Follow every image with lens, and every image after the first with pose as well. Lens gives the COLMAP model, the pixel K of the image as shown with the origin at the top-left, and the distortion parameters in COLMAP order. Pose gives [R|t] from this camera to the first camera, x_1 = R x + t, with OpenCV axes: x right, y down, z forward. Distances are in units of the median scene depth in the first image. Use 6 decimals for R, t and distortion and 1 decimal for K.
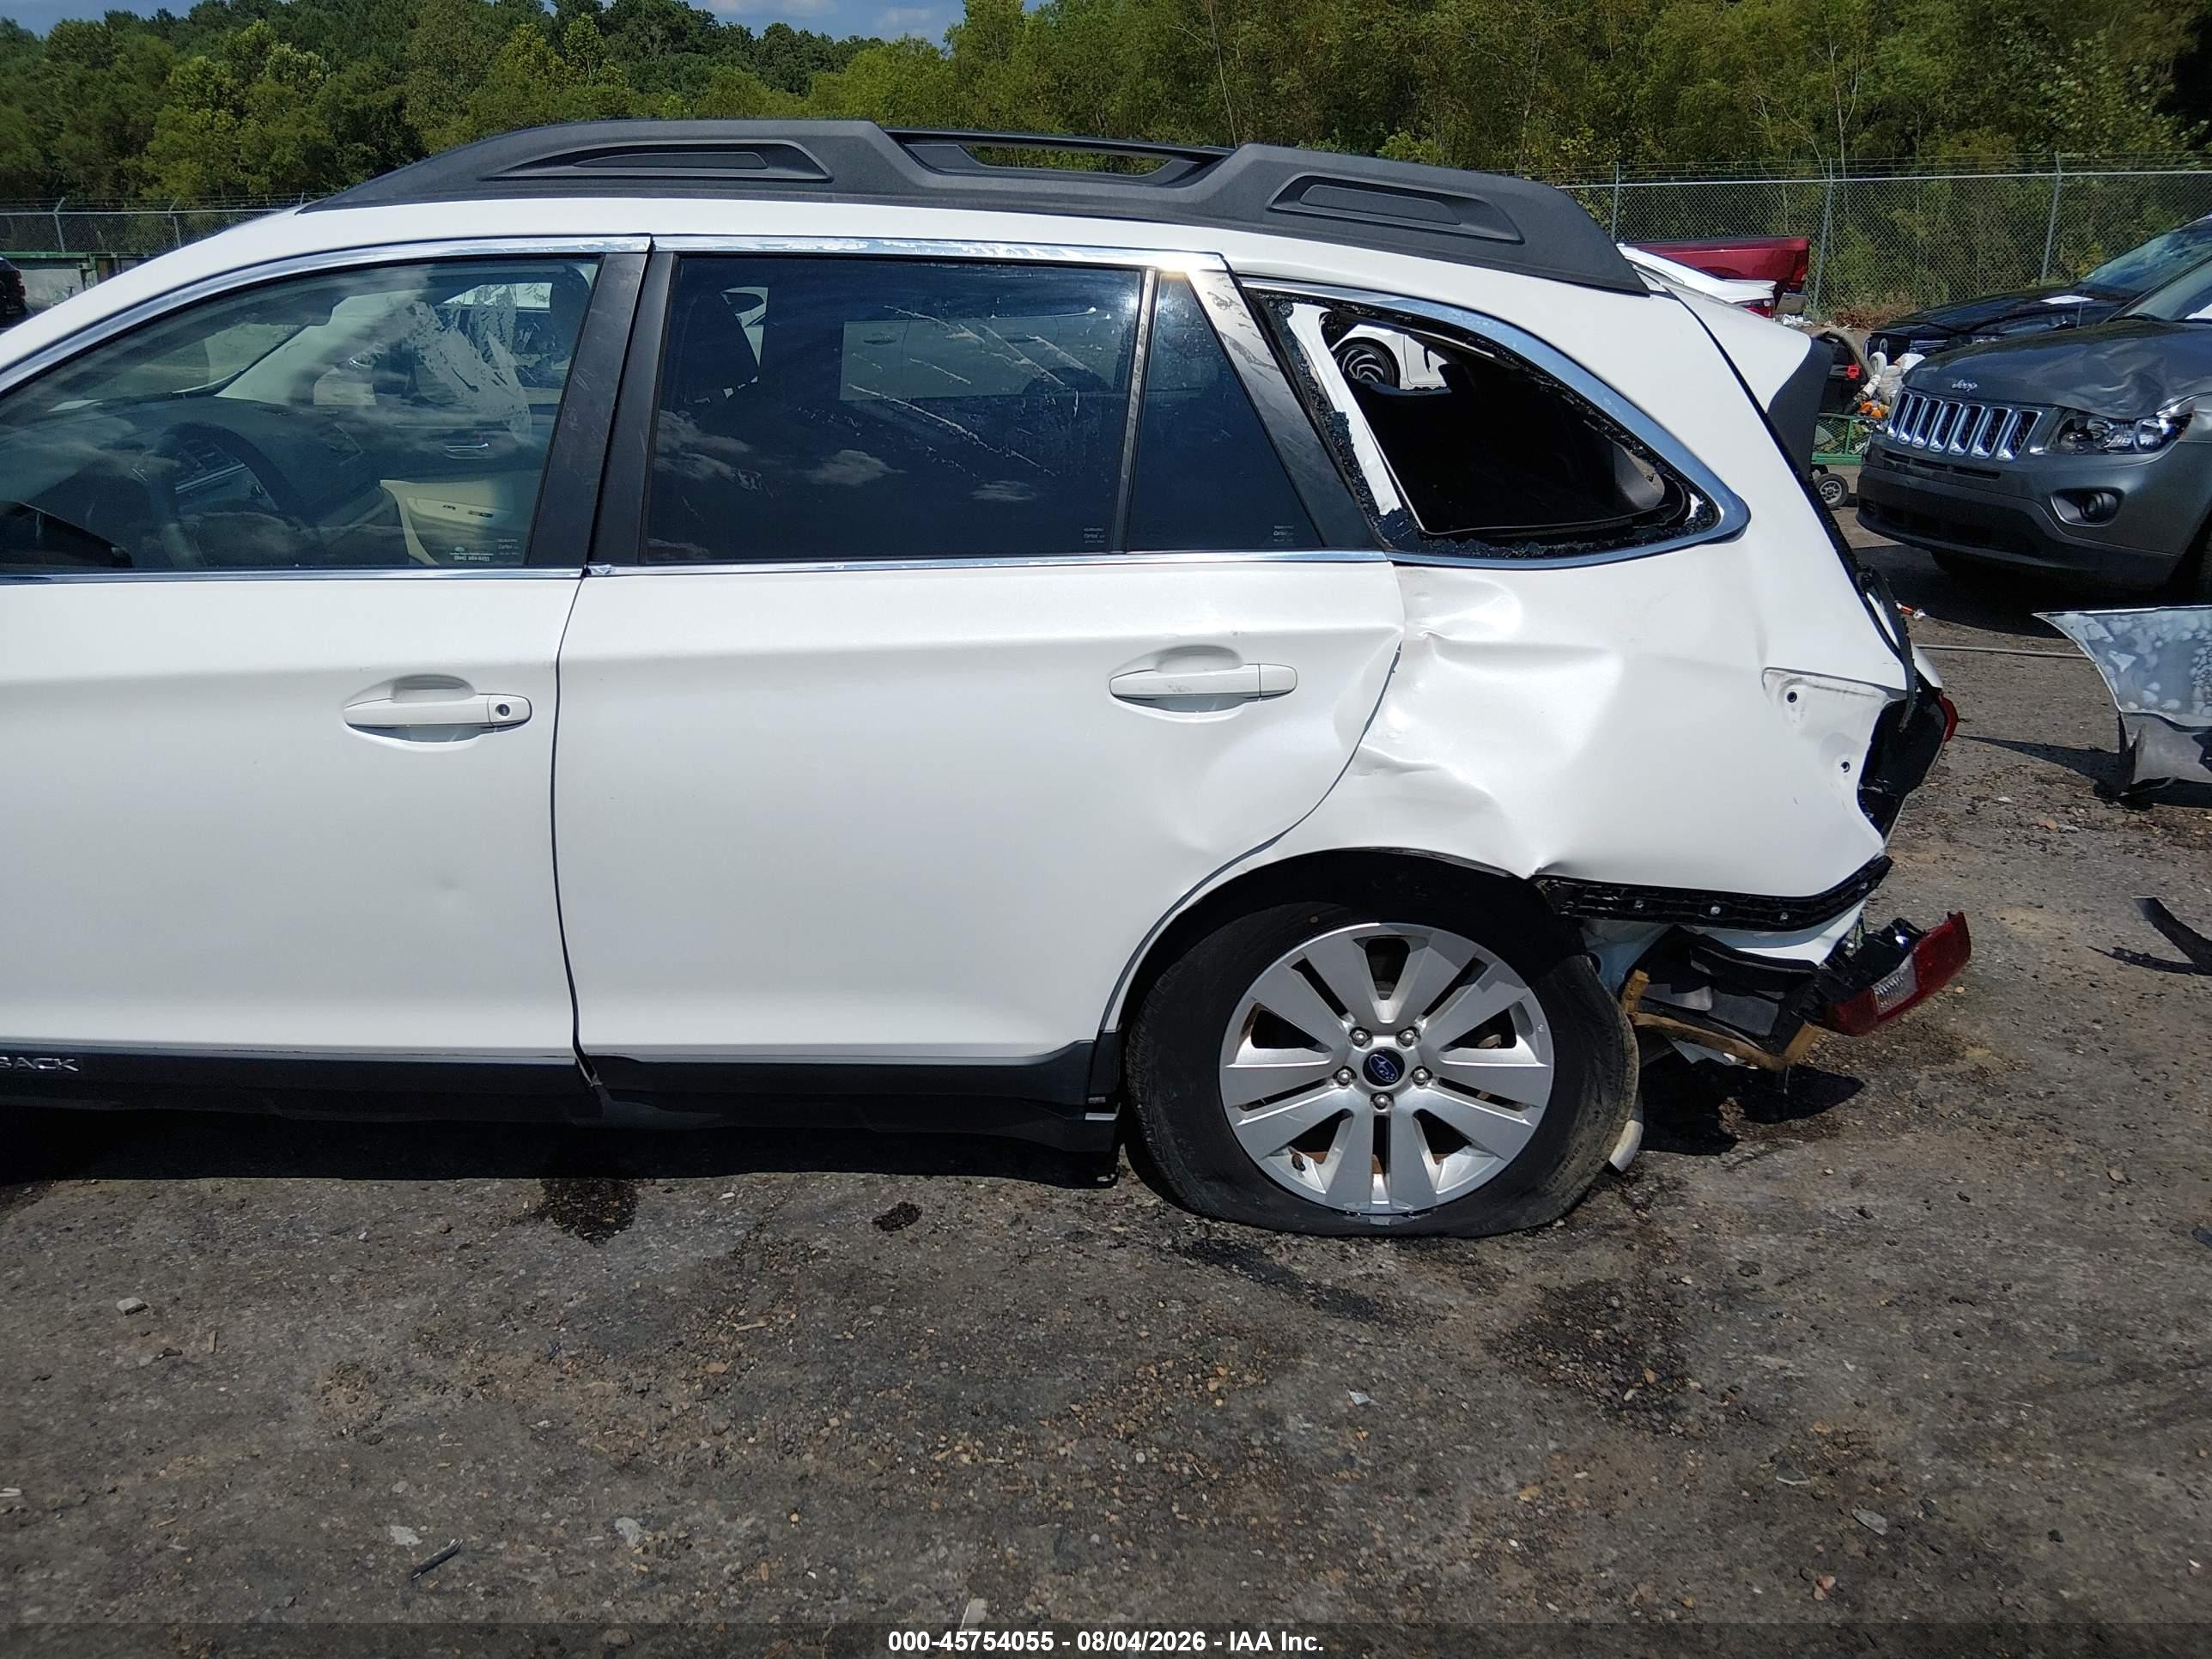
lens RADIAL K [[1671.6, 0, 1094.4], [0, 1671.6, 812.1], [0, 0, 1]] dist [0.073036, -0.126253]
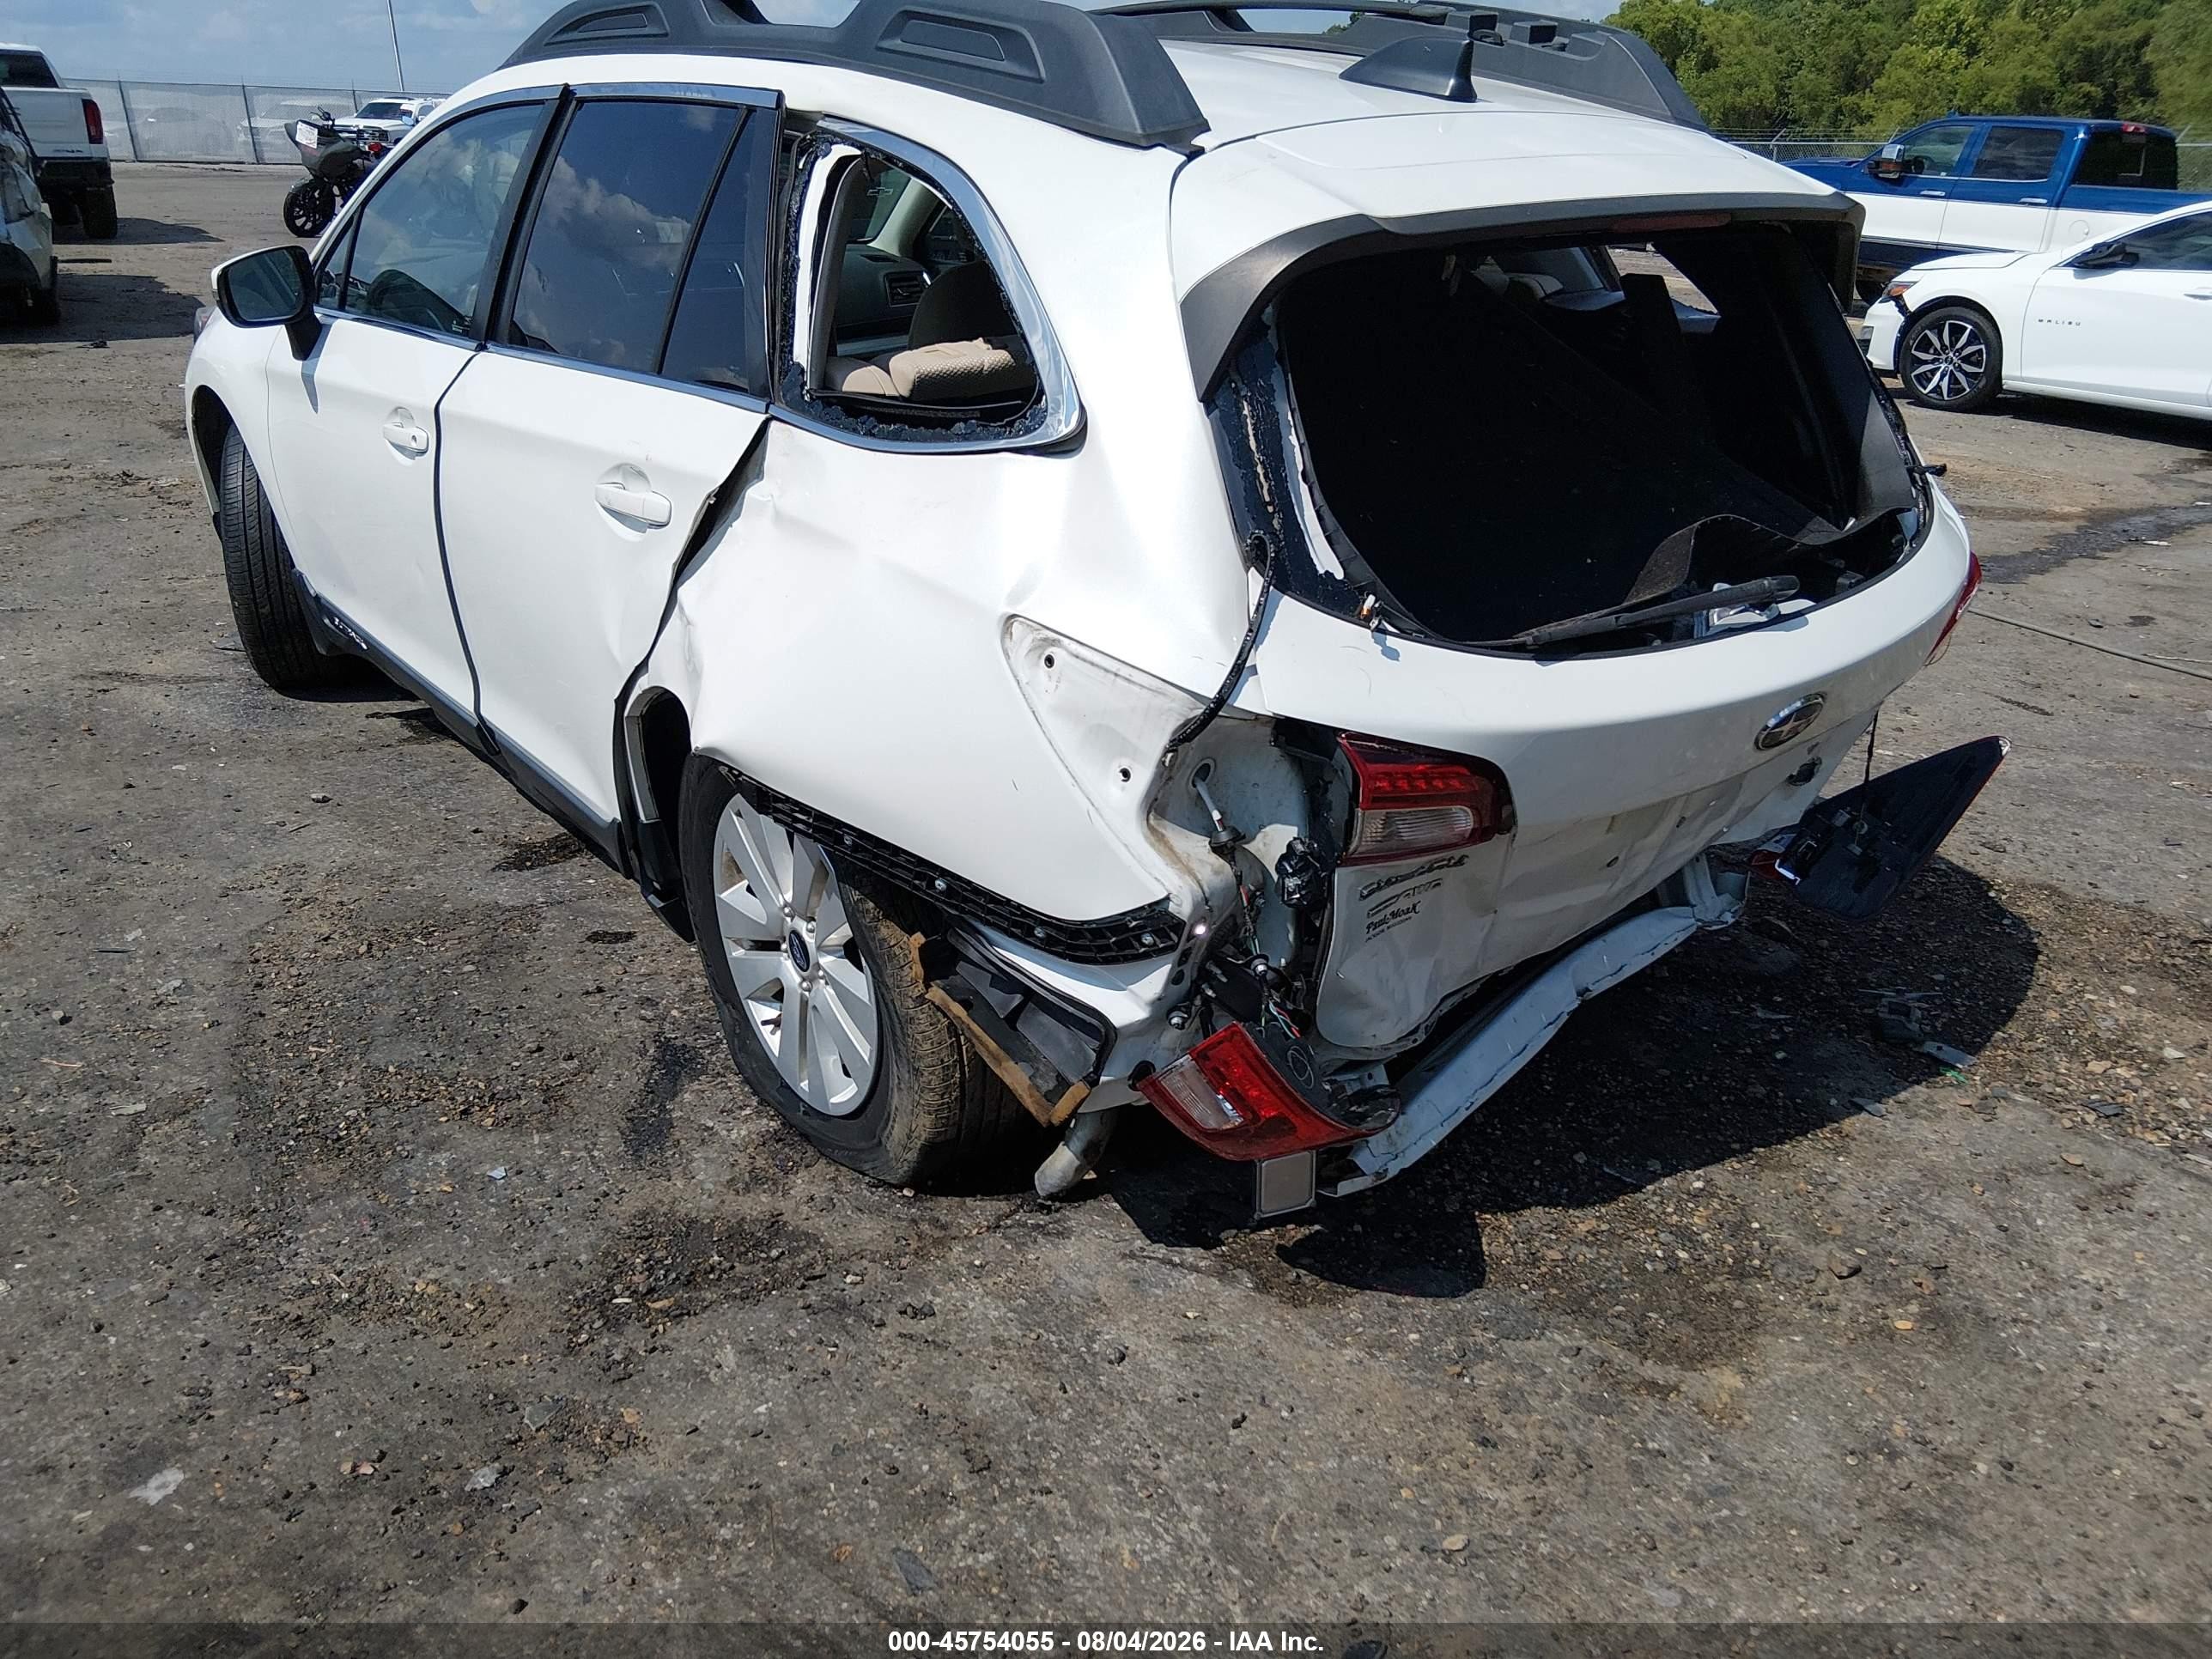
lens RADIAL K [[1671.6, 0, 1111.3], [0, 1671.6, 819.5], [0, 0, 1]] dist [0.073036, -0.126253]
pose [[0.625791, 0.297004, -0.721231, 0.978979], [-0.272274, 0.949680, 0.154836, -0.121566], [0.730926, 0.099478, 0.675168, 0.473593]]
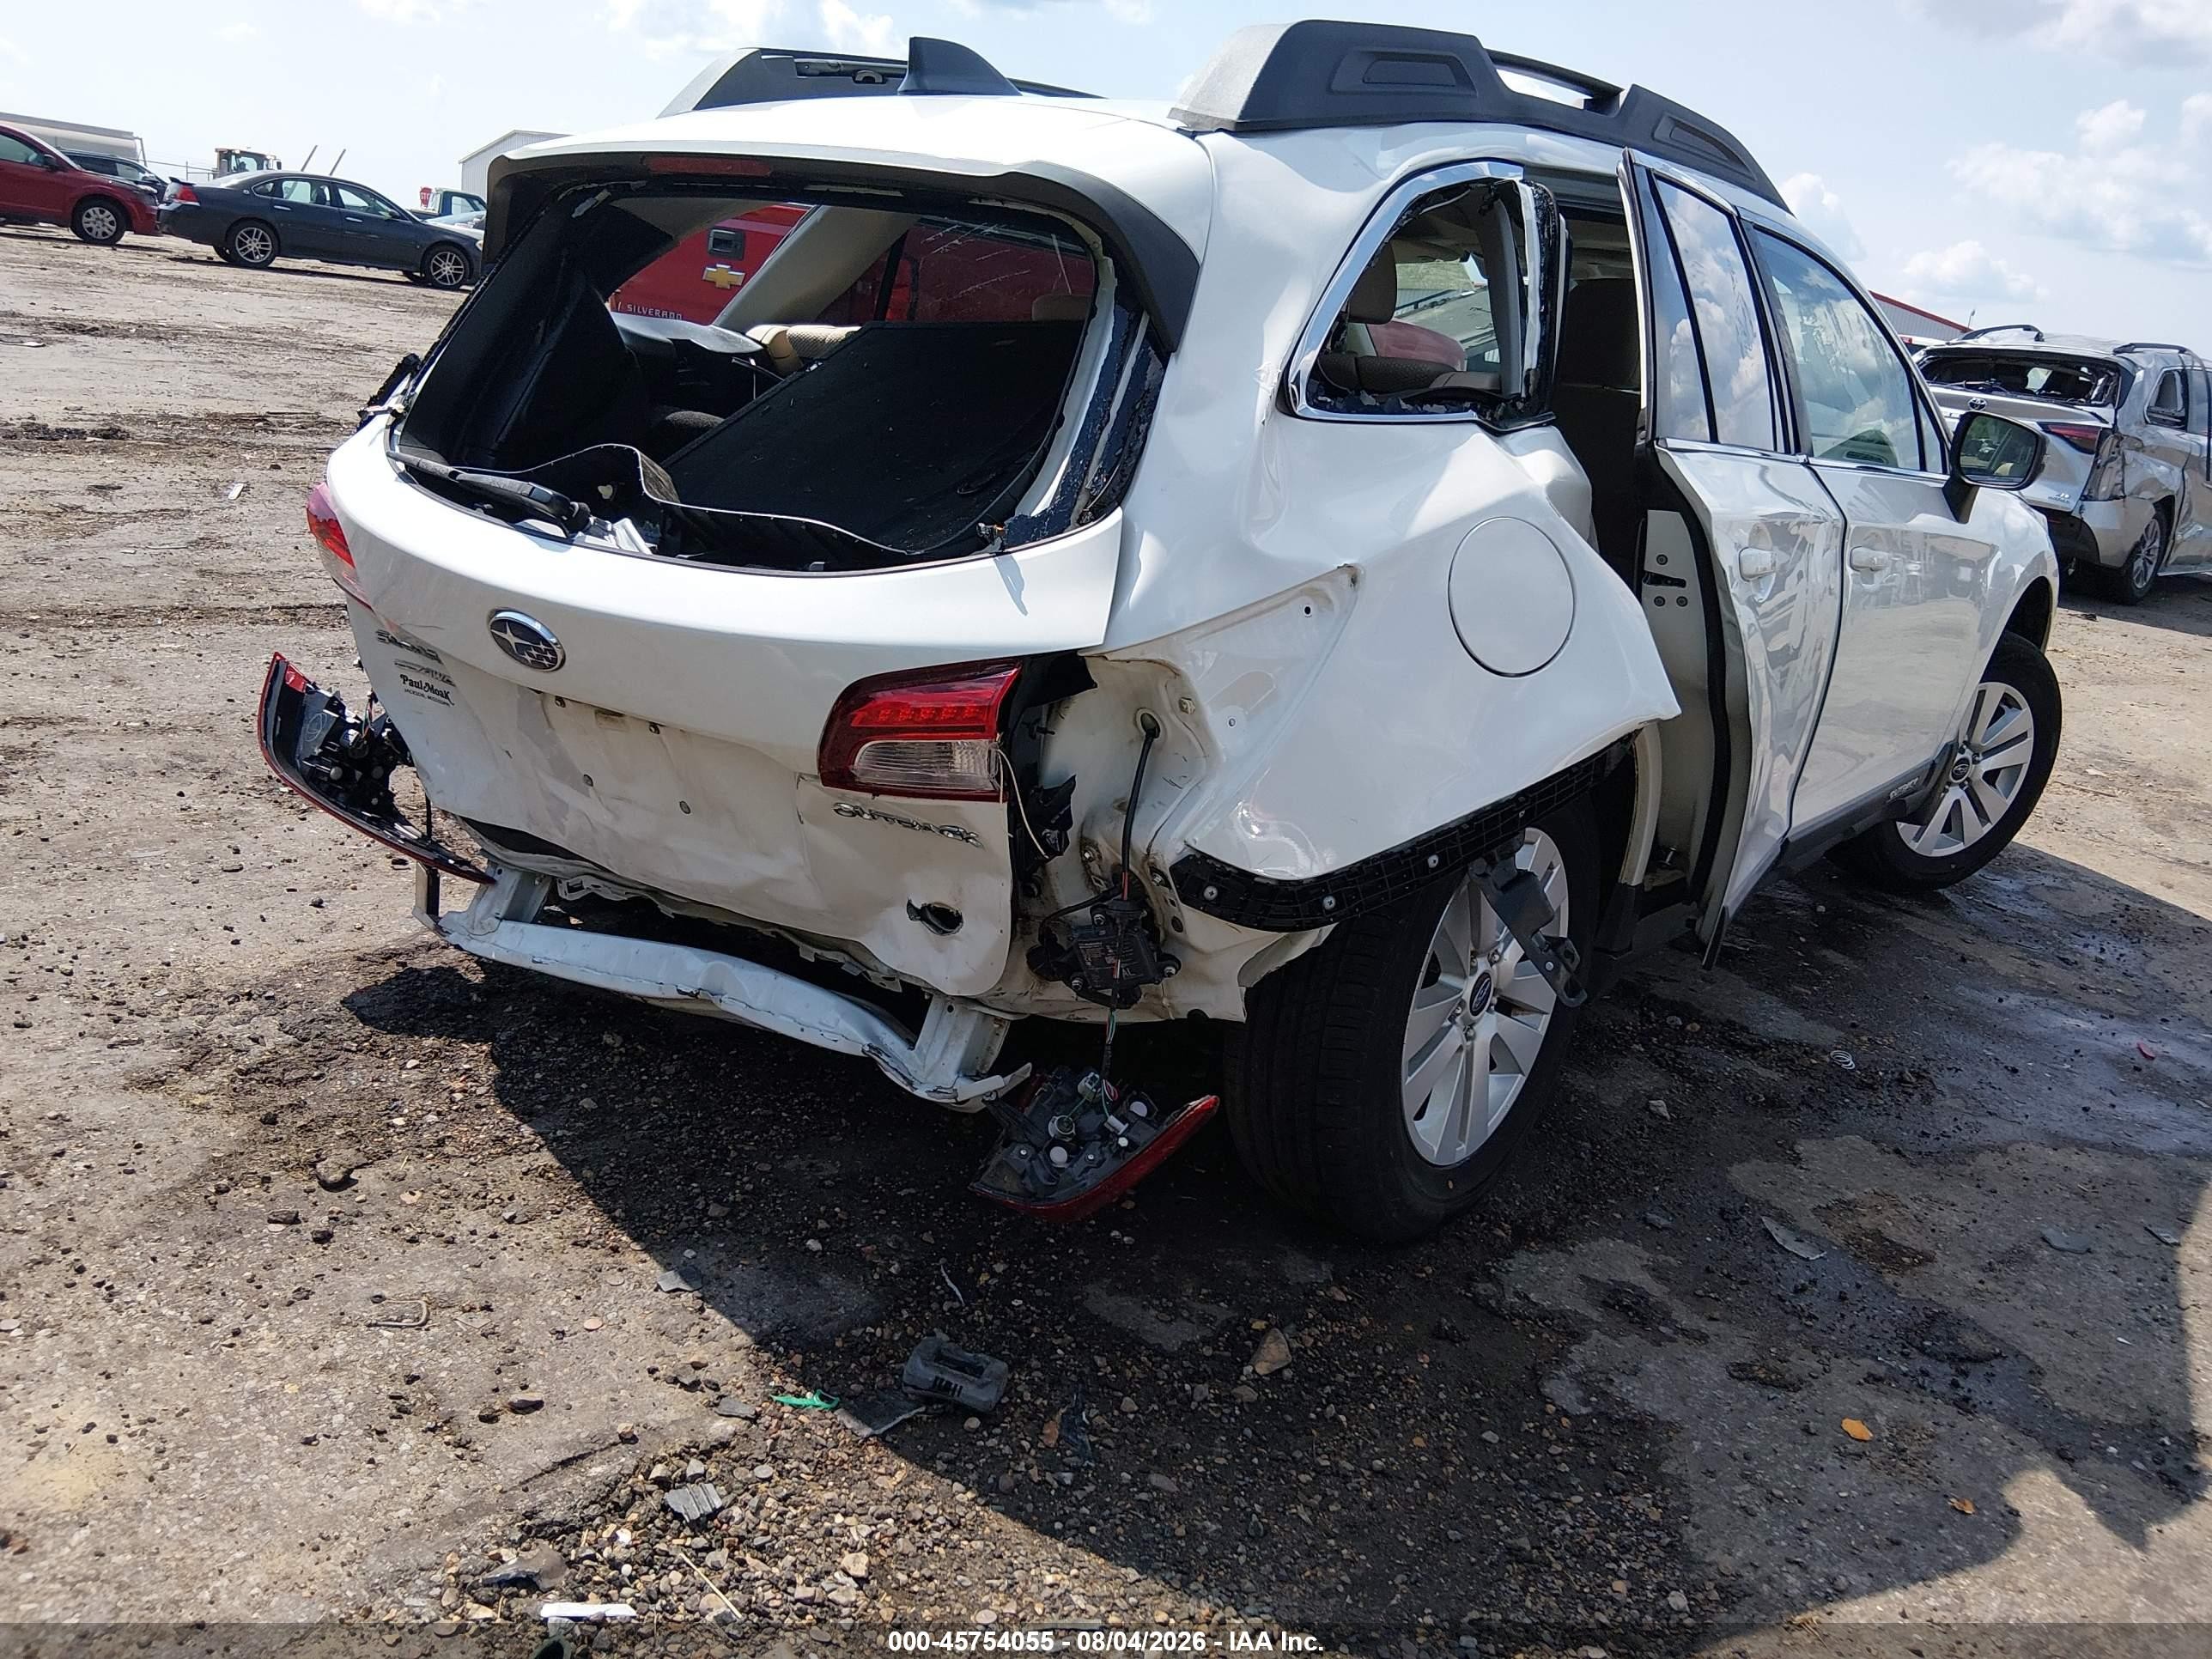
lens RADIAL K [[1671.6, 0, 1104.2], [0, 1671.6, 836.3], [0, 0, 1]] dist [0.073036, -0.126253]
pose [[-0.629048, 0.146637, -0.763411, 1.028123], [-0.365676, 0.810792, 0.457053, -0.536770], [0.685988, 0.566669, -0.456405, 1.937934]]
